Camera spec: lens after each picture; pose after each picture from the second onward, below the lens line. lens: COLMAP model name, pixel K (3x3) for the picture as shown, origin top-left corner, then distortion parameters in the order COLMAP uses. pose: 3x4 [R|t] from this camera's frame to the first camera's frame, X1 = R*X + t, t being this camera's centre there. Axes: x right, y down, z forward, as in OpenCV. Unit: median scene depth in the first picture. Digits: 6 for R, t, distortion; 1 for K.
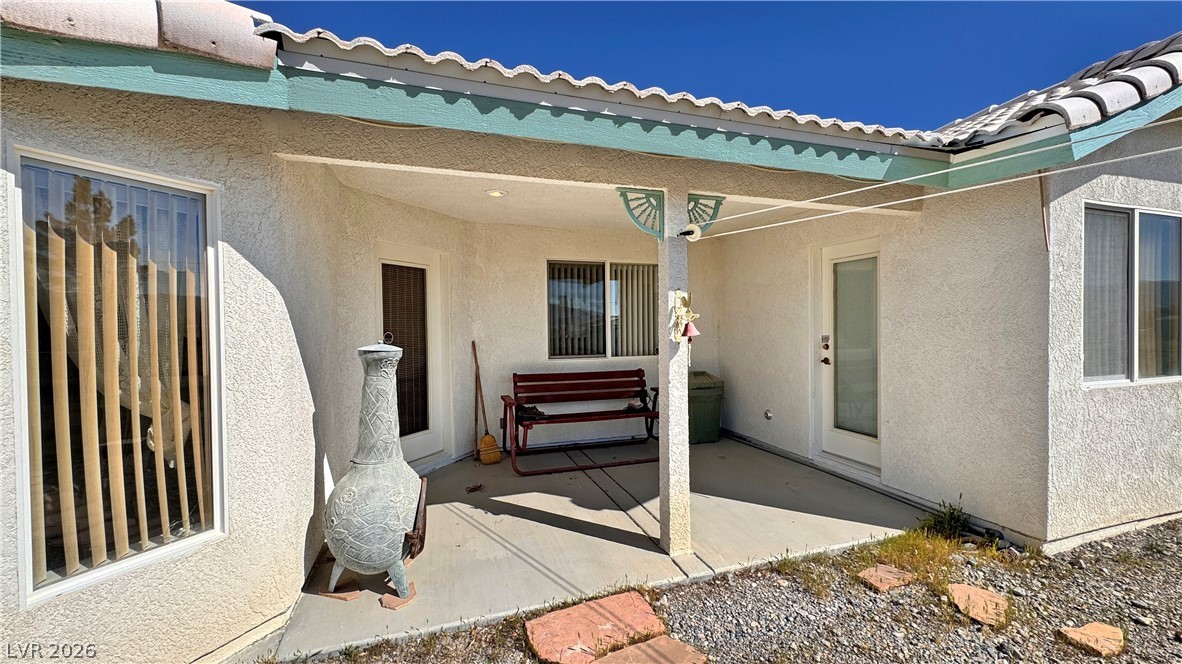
lens RADIAL K [[470.0, 0, 591.0], [0, 470.0, 332.0], [0, 0, 1]] dist [-0.001514, -0.000094]
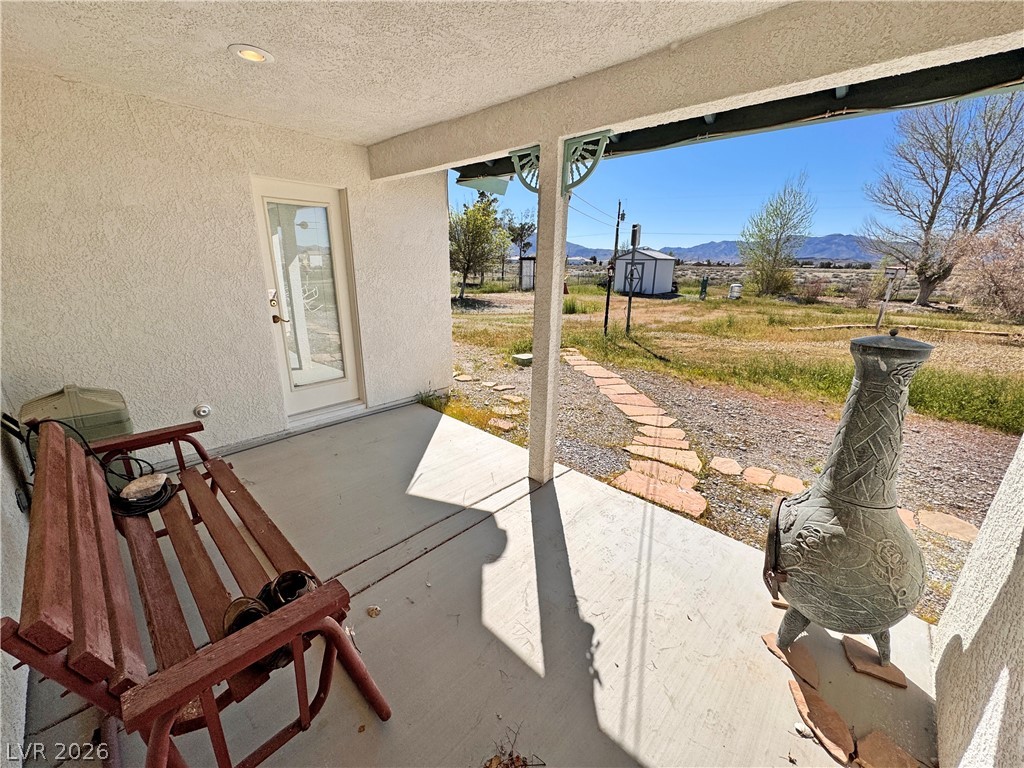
lens RADIAL K [[408.8, 0, 512.0], [0, 408.8, 384.0], [0, 0, 1]] dist [-0.001407, -0.000114]
pose [[-0.478291, -0.254804, 0.840424, -0.500713], [-0.000205, 0.957016, 0.290036, -0.057640], [-0.878201, 0.138550, -0.457785, 1.256874]]
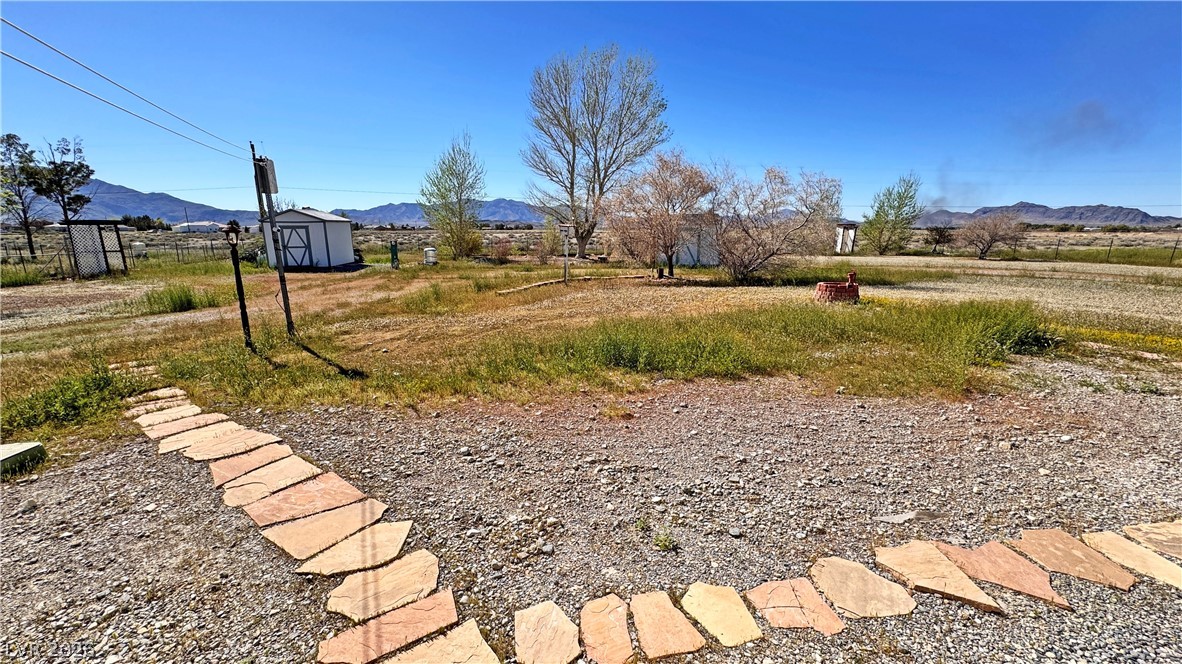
lens RADIAL K [[470.0, 0, 591.0], [0, 470.0, 332.0], [0, 0, 1]] dist [-0.001514, -0.000094]
pose [[-0.969394, -0.044877, 0.241372, -0.150464], [0.011935, 0.973375, 0.228906, -0.025842], [-0.245218, 0.224781, -0.943049, 0.808003]]
